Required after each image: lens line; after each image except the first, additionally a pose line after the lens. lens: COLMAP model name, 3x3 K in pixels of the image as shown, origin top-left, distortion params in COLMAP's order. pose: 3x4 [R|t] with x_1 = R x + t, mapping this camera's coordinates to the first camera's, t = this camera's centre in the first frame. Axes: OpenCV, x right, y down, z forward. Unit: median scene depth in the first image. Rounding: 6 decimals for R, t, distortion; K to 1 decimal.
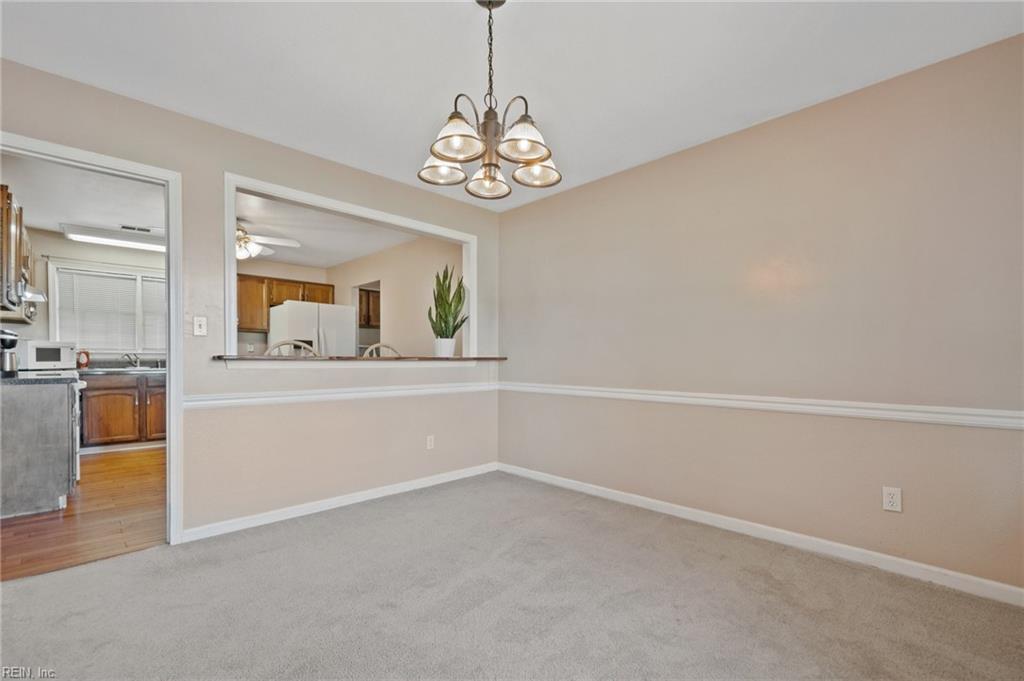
lens RADIAL K [[460.2, 0, 504.4], [0, 460.2, 355.3], [0, 0, 1]] dist [0.000189, 0.000173]
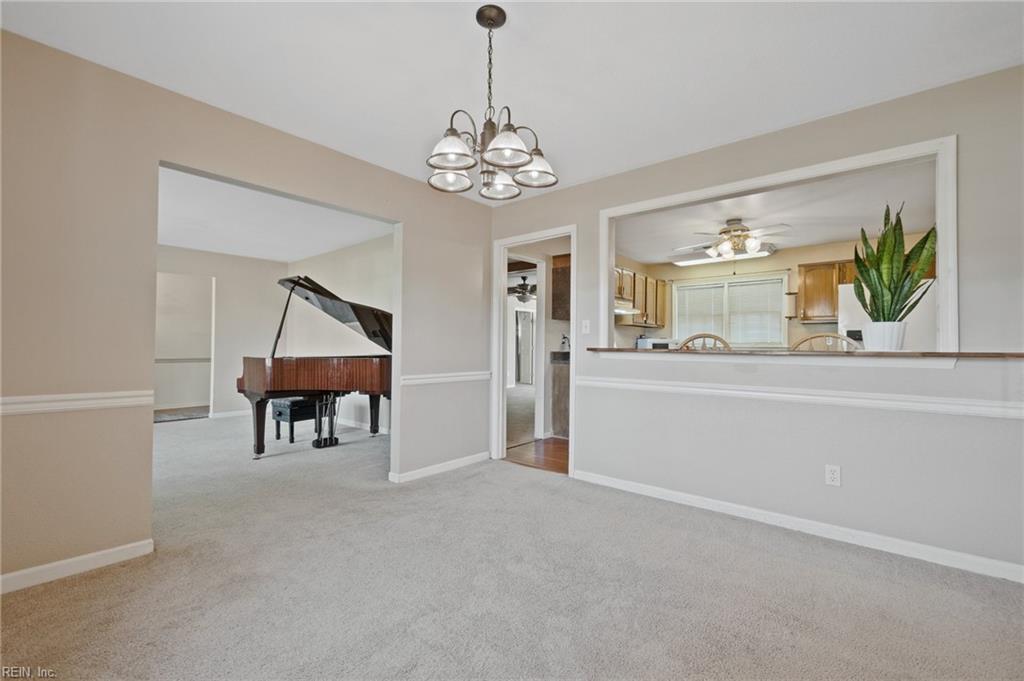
lens RADIAL K [[439.1, 0, 512.0], [0, 439.1, 340.5], [0, 0, 1]] dist [-0.001356, -0.000160]
pose [[0.106861, -0.015414, -0.994154, 0.402566], [-0.005230, 0.999857, -0.016065, 0.001344], [0.994260, 0.006916, 0.106765, 0.416683]]
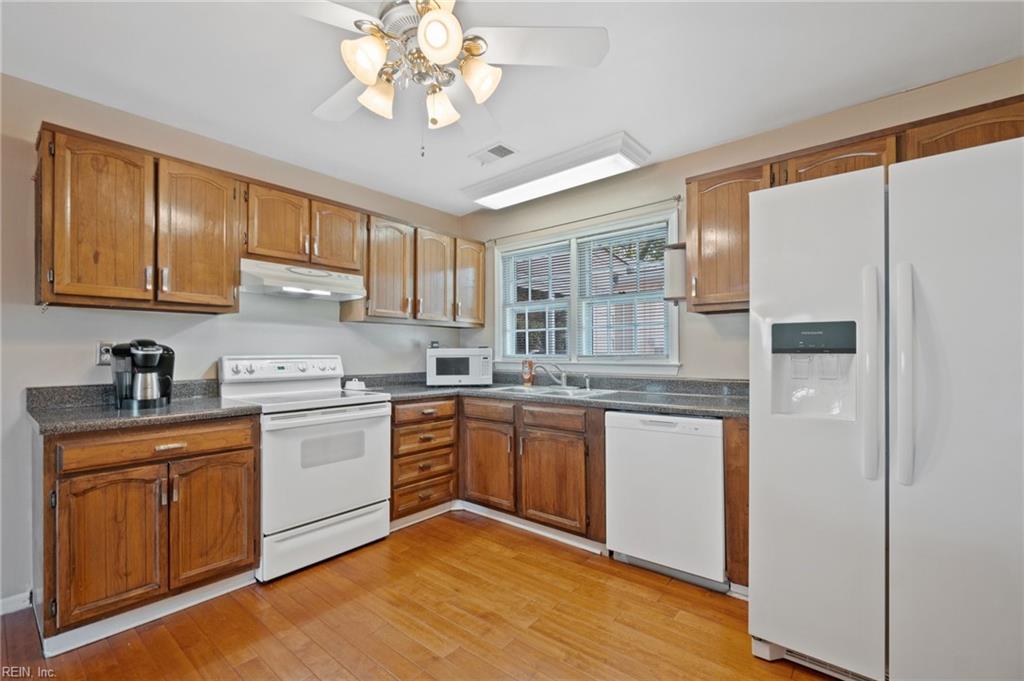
lens RADIAL K [[441.0, 0, 512.7], [0, 441.0, 347.1], [0, 0, 1]] dist [-0.021670, 0.000107]
pose [[0.094299, -0.021529, -0.995311, -0.285615], [0.004416, 0.999765, -0.021207, -0.018602], [0.995534, -0.002396, 0.094372, 1.152870]]
